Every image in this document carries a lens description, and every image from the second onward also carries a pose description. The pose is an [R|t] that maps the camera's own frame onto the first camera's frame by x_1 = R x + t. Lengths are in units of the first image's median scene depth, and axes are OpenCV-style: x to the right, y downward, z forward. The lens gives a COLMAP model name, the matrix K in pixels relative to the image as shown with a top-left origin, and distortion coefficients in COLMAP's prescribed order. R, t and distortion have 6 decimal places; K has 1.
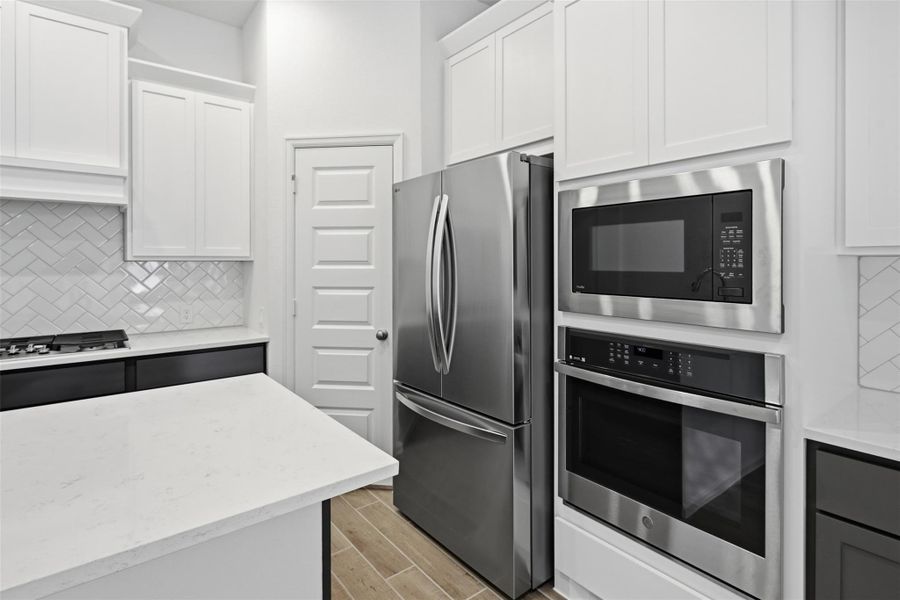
lens RADIAL K [[454.7, 0, 454.2], [0, 454.7, 263.9], [0, 0, 1]] dist [-0.002804, -0.000469]
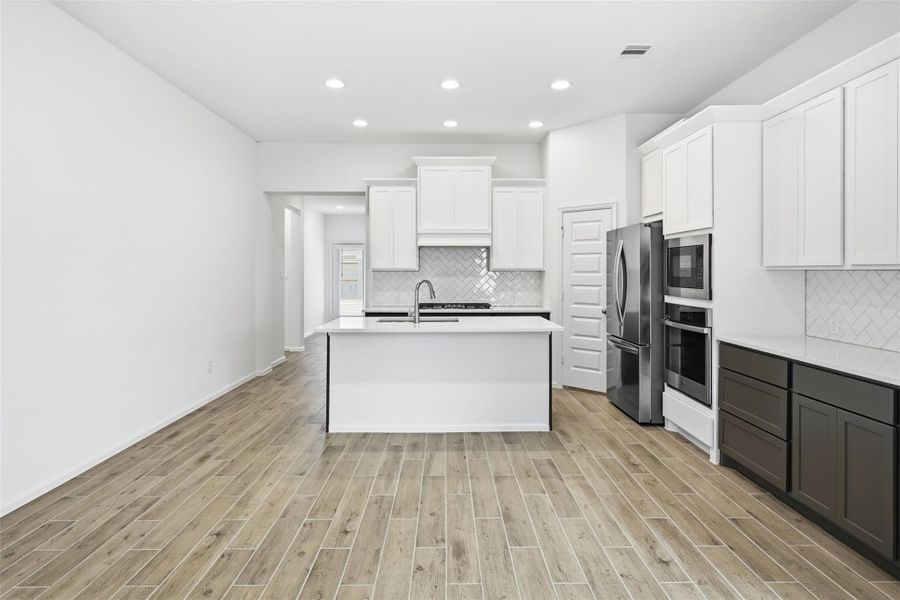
lens RADIAL K [[513.7, 0, 449.3], [0, 513.7, 265.3], [0, 0, 1]] dist [0.000162, -0.000166]
pose [[0.790460, -0.003280, -0.612504, 0.748850], [-0.006068, 0.999895, -0.013185, 0.000632], [0.612483, 0.014139, 0.790357, -1.262206]]
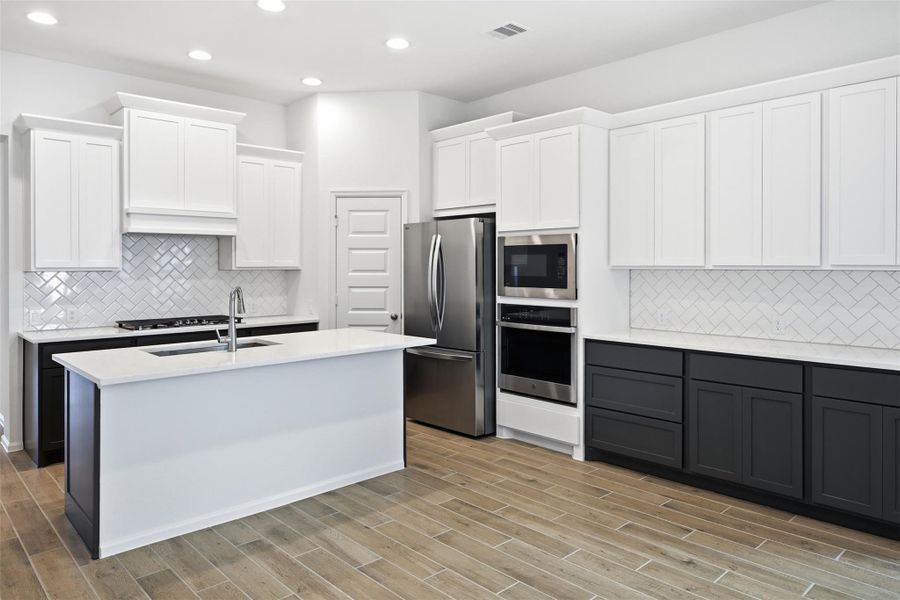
lens RADIAL K [[606.5, 0, 449.4], [0, 606.5, 262.9], [0, 0, 1]] dist [-0.001189, -0.000442]
pose [[0.996691, 0.001023, 0.081283, -0.167015], [-0.000280, 0.999958, -0.009156, -0.014608], [-0.081289, 0.009103, 0.996649, -1.364826]]
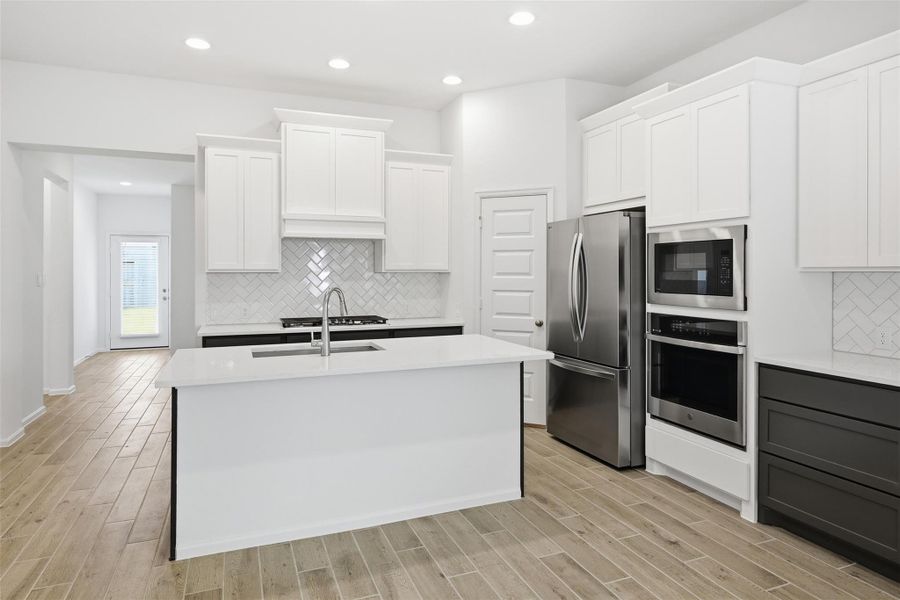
lens RADIAL K [[543.0, 0, 450.7], [0, 543.0, 269.2], [0, 0, 1]] dist [-0.000442, 0.000137]
pose [[0.958927, 0.001388, -0.283648, 0.081681], [-0.004101, 0.999951, -0.008969, -0.002478], [0.283622, 0.009764, 0.958887, -0.944597]]
